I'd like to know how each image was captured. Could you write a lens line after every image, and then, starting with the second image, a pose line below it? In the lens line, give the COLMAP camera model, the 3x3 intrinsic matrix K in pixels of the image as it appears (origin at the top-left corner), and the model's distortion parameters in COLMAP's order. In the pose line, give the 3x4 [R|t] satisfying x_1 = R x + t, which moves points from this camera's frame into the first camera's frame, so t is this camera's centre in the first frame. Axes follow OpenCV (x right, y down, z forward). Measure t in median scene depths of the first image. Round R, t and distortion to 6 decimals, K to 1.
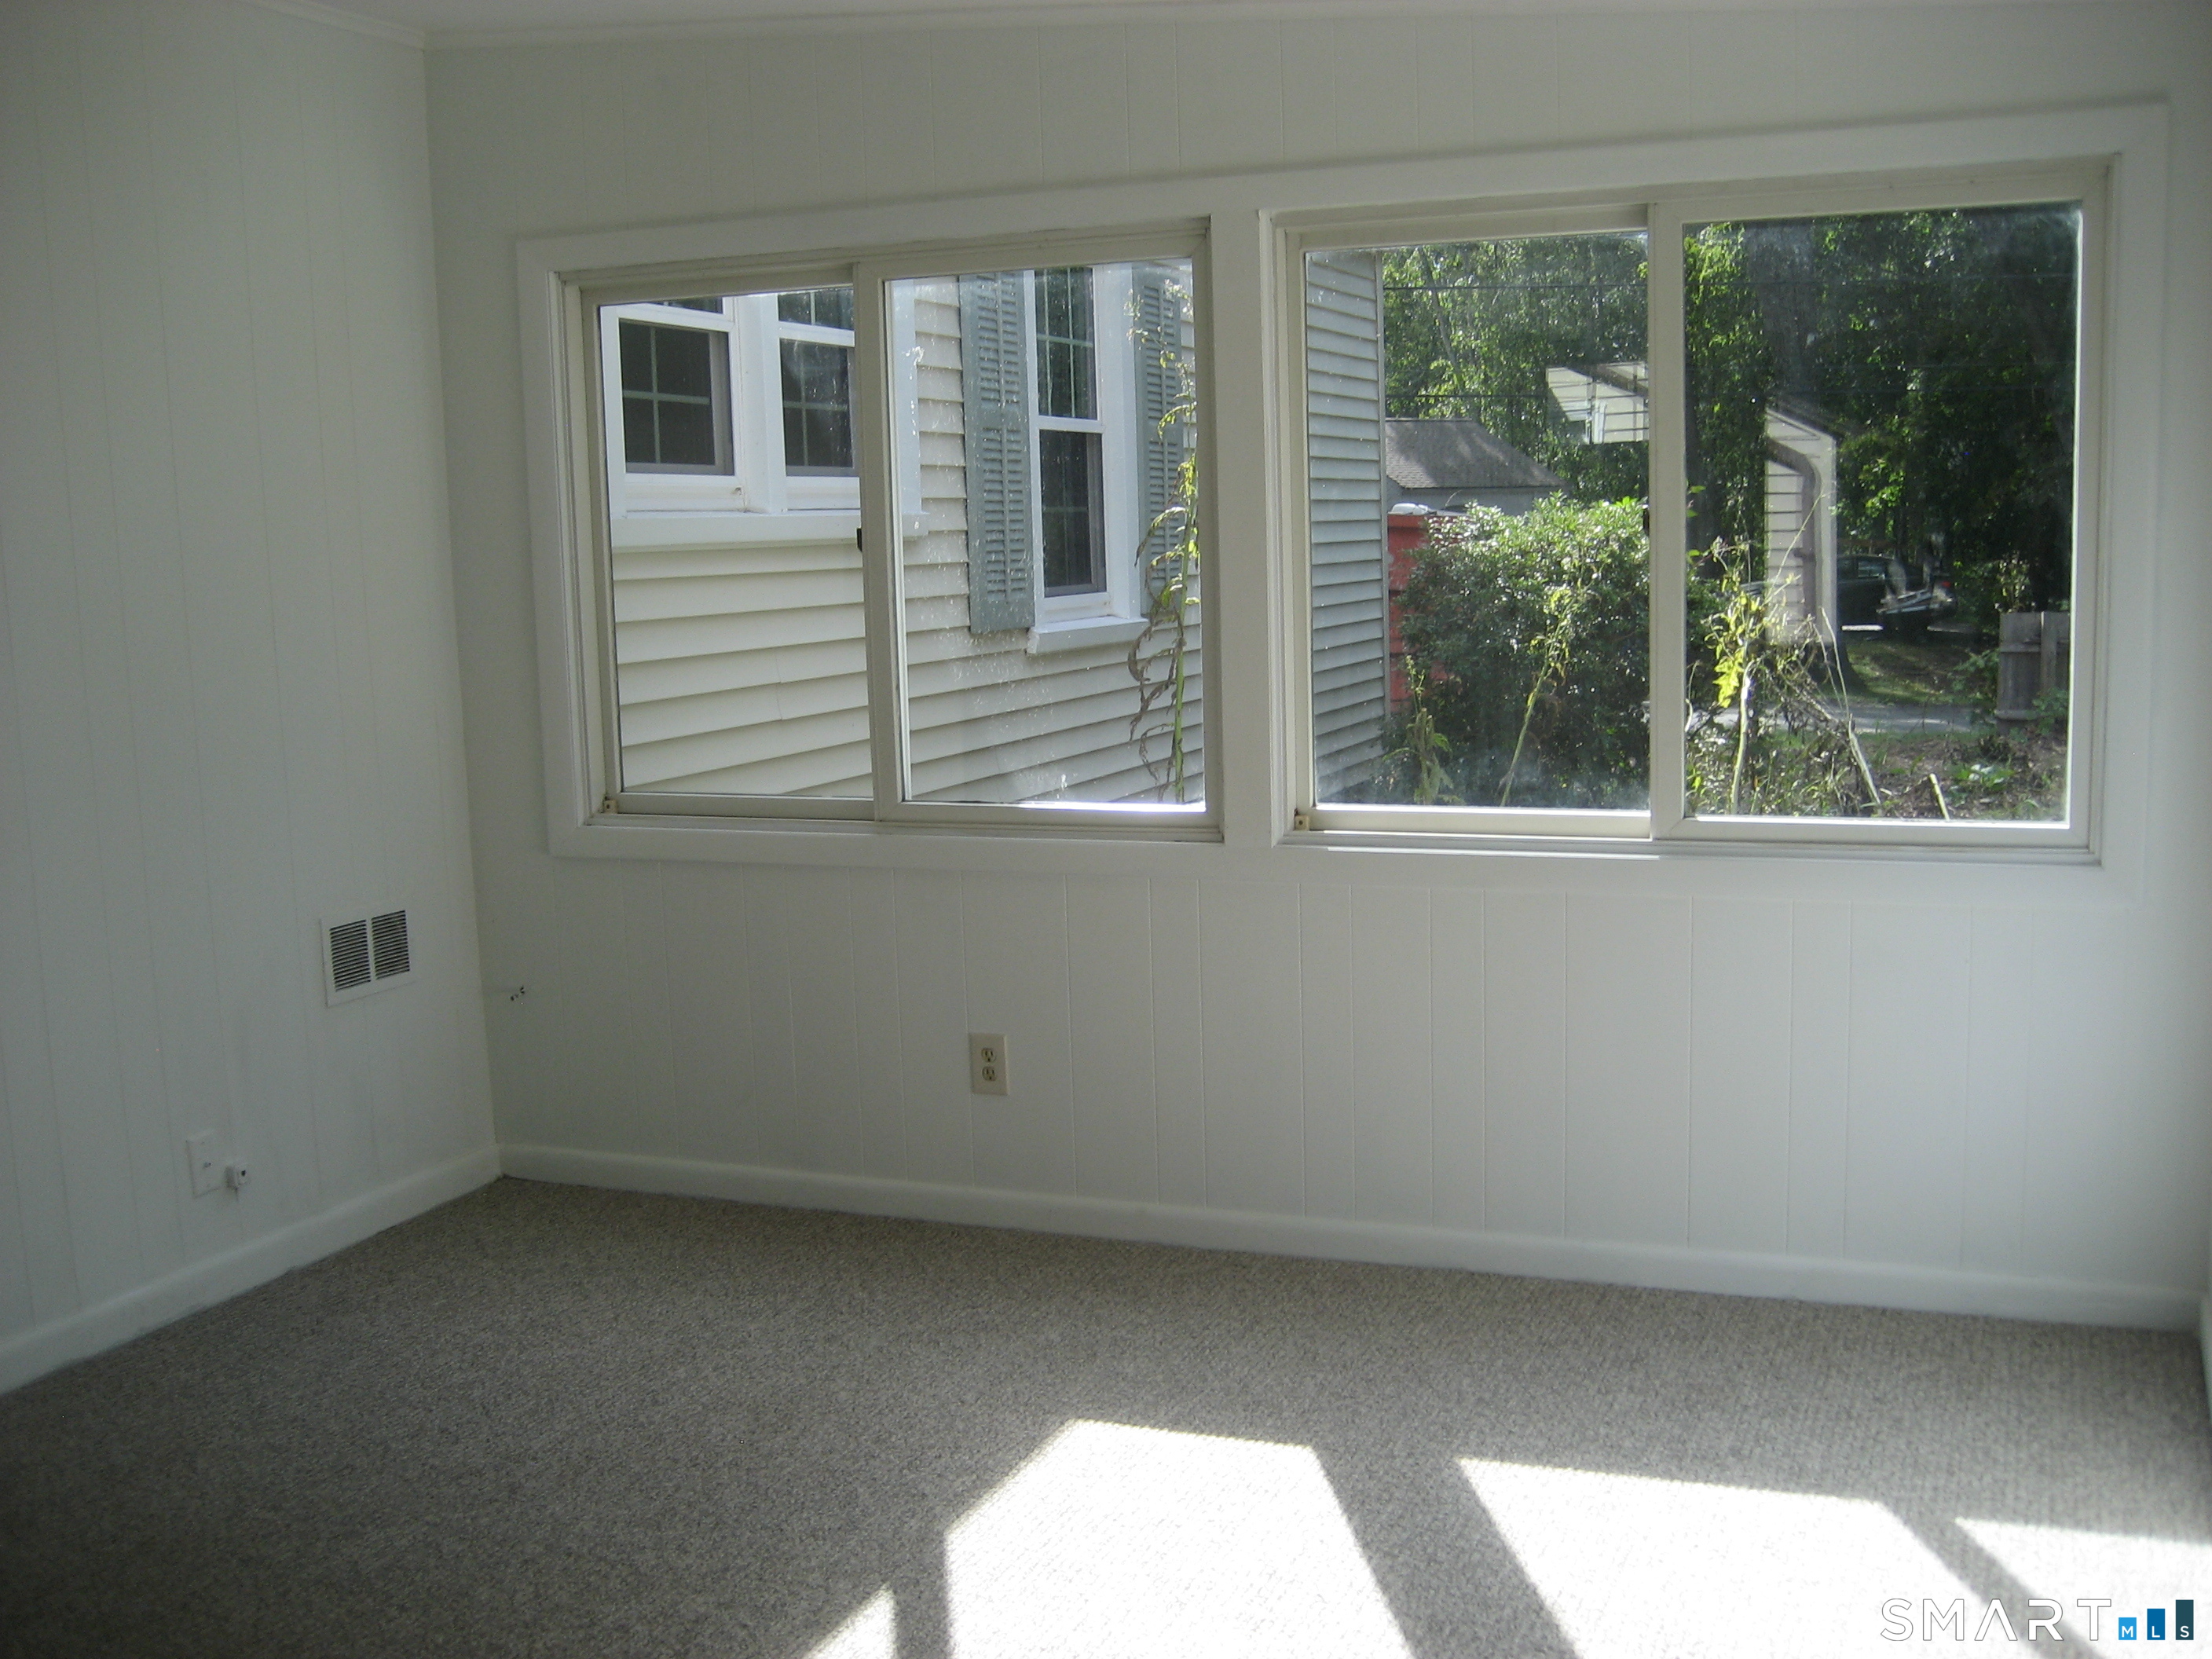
lens RADIAL K [[2287.6, 0, 1109.4], [0, 2287.6, 825.6], [0, 0, 1]] dist [-0.010445, -0.008235]
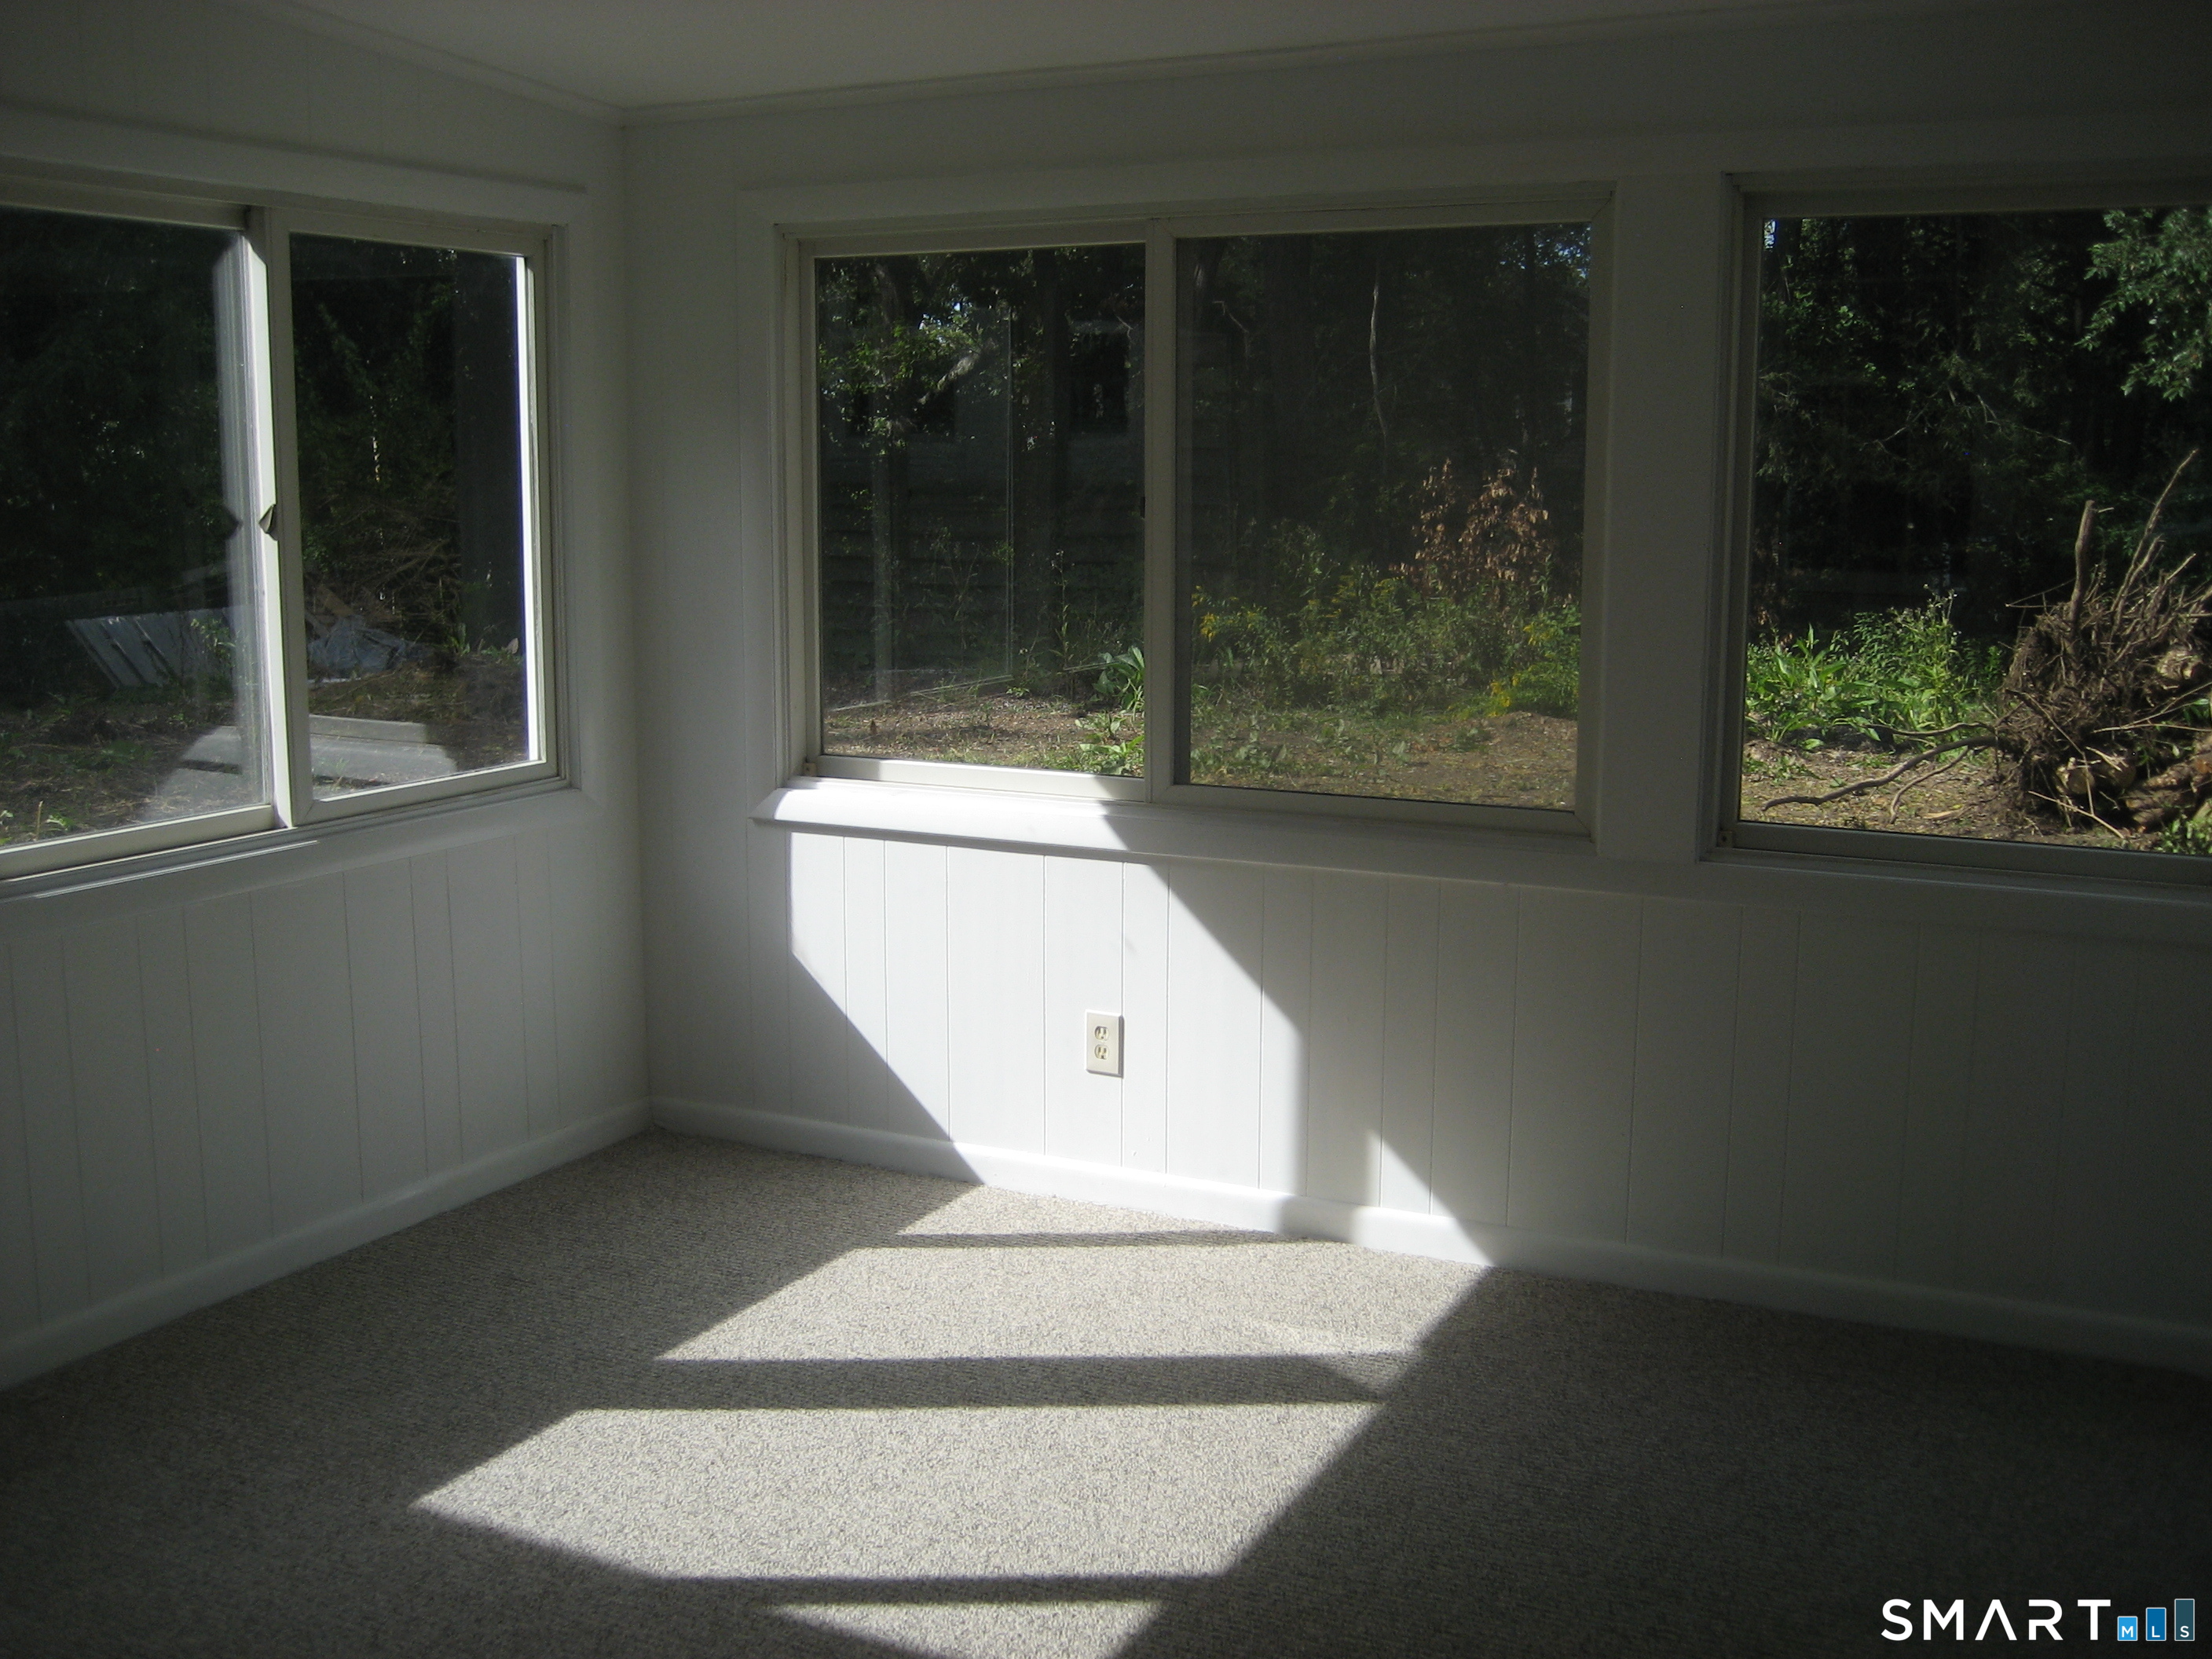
lens RADIAL K [[2275.2, 0, 1122.1], [0, 2275.2, 840.0], [0, 0, 1]] dist [-0.156794, 0.193068]
pose [[0.105060, -0.132589, 0.985587, -0.803166], [0.125709, 0.984893, 0.119095, -0.067701], [-0.986489, 0.111385, 0.120140, 0.579526]]
